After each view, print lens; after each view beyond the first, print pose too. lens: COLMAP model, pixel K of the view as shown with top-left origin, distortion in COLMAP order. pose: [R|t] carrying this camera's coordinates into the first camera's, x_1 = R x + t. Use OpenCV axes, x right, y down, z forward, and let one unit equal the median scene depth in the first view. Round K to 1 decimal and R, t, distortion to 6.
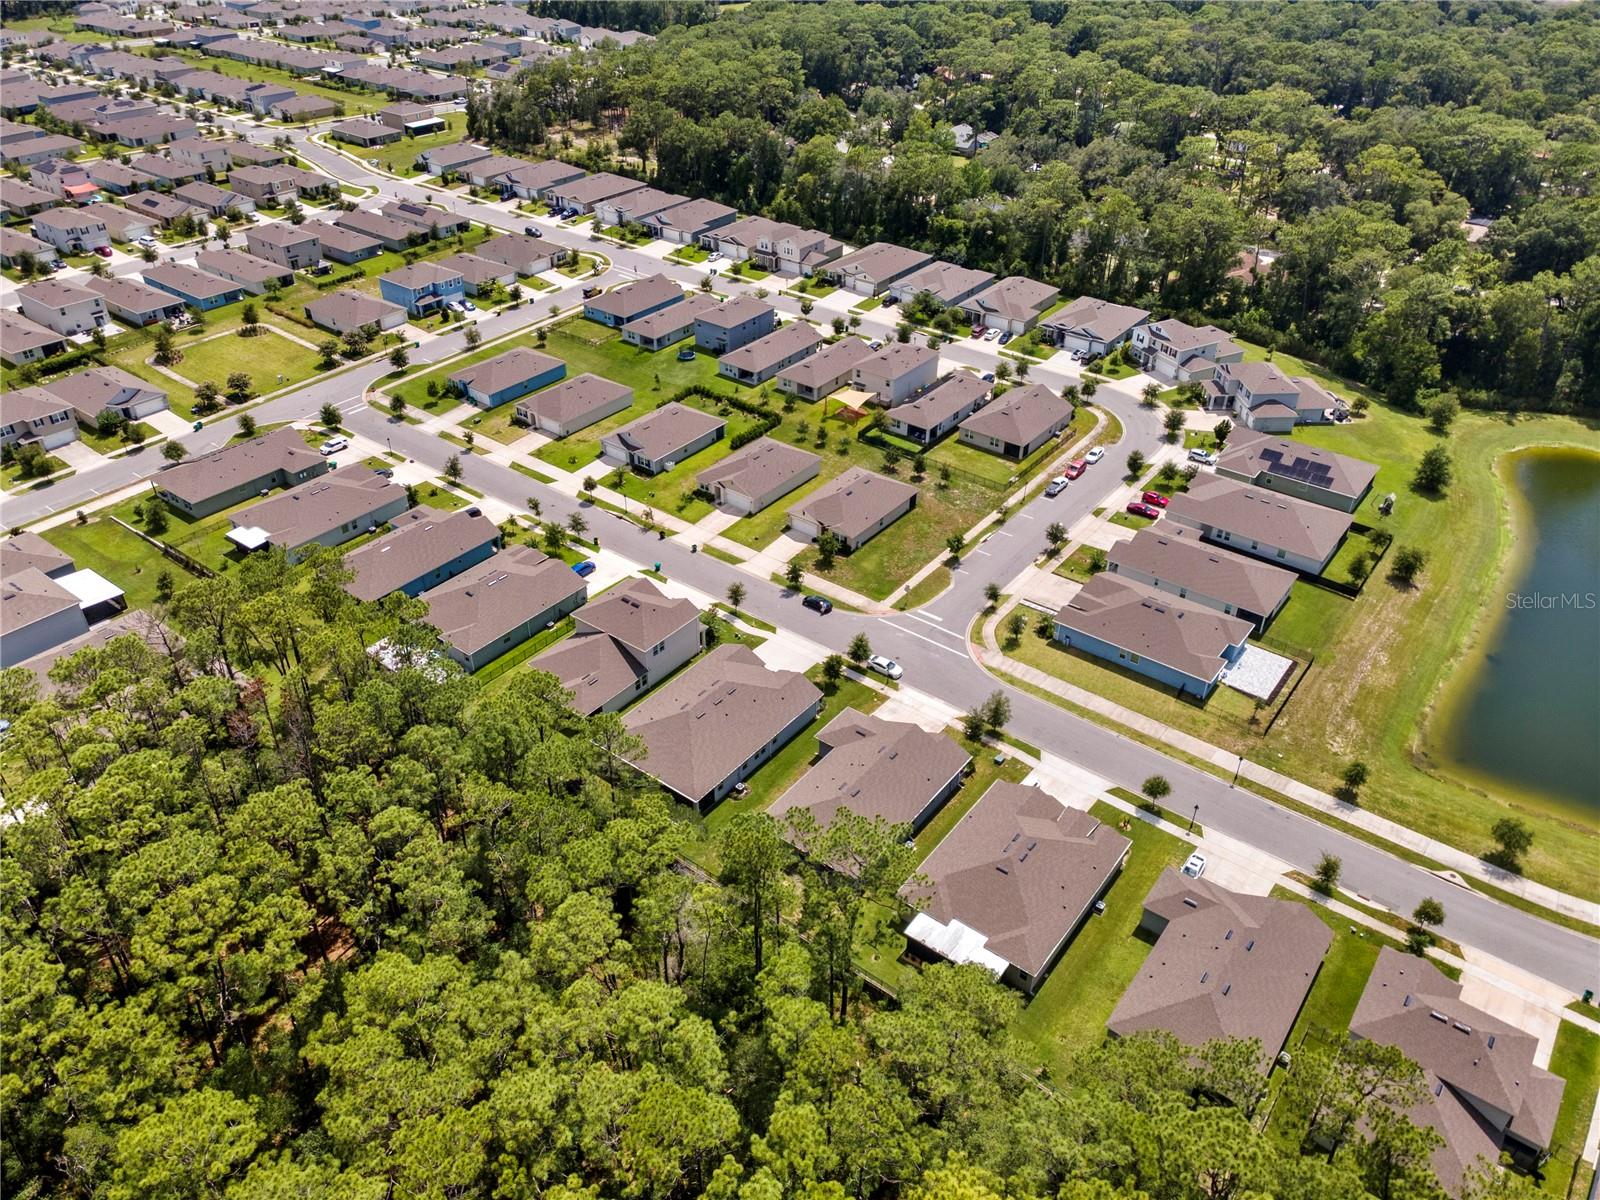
lens RADIAL K [[1163.9, 0, 800.0], [0, 1163.9, 600.0], [0, 0, 1]] dist [0.039105, 0.010228]
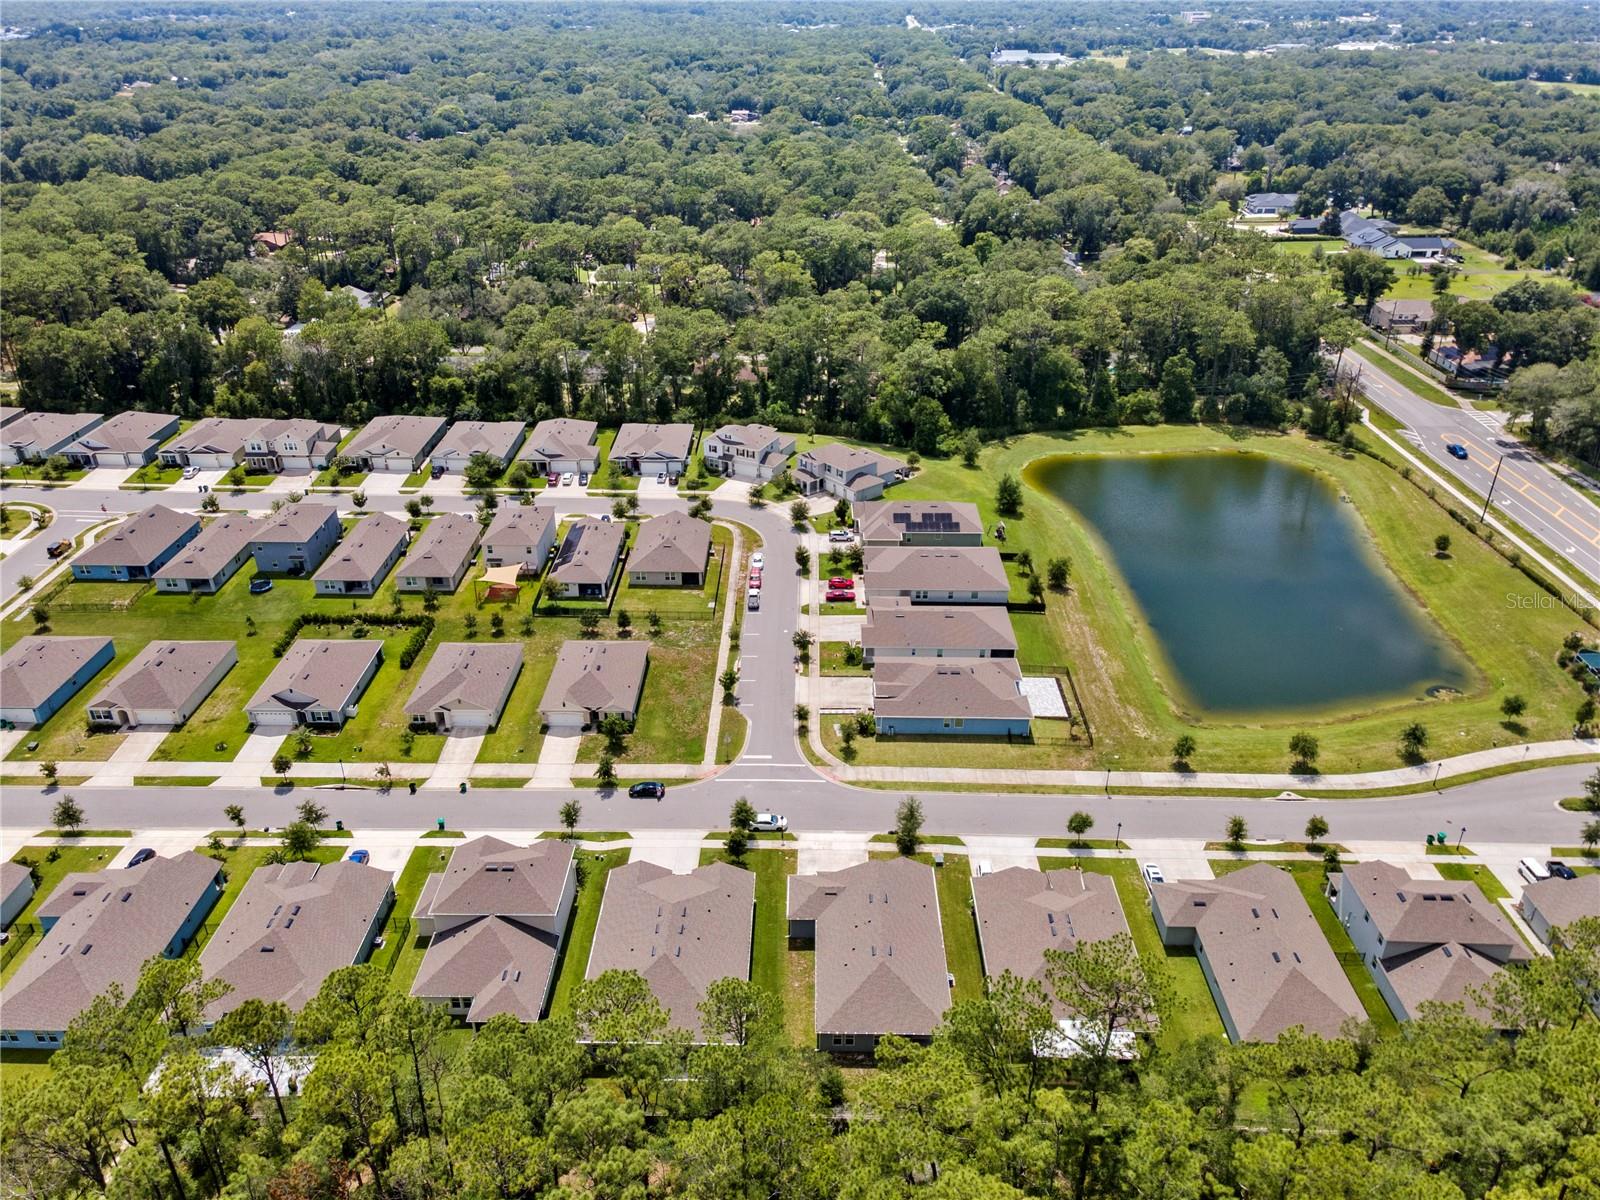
lens RADIAL K [[1163.9, 0, 800.0], [0, 1163.9, 600.0], [0, 0, 1]] dist [0.039105, 0.010228]
pose [[0.805077, -0.288493, 0.518288, -0.246470], [0.342131, 0.939614, -0.008431, -0.068065], [-0.484559, 0.184110, 0.855165, 0.110767]]
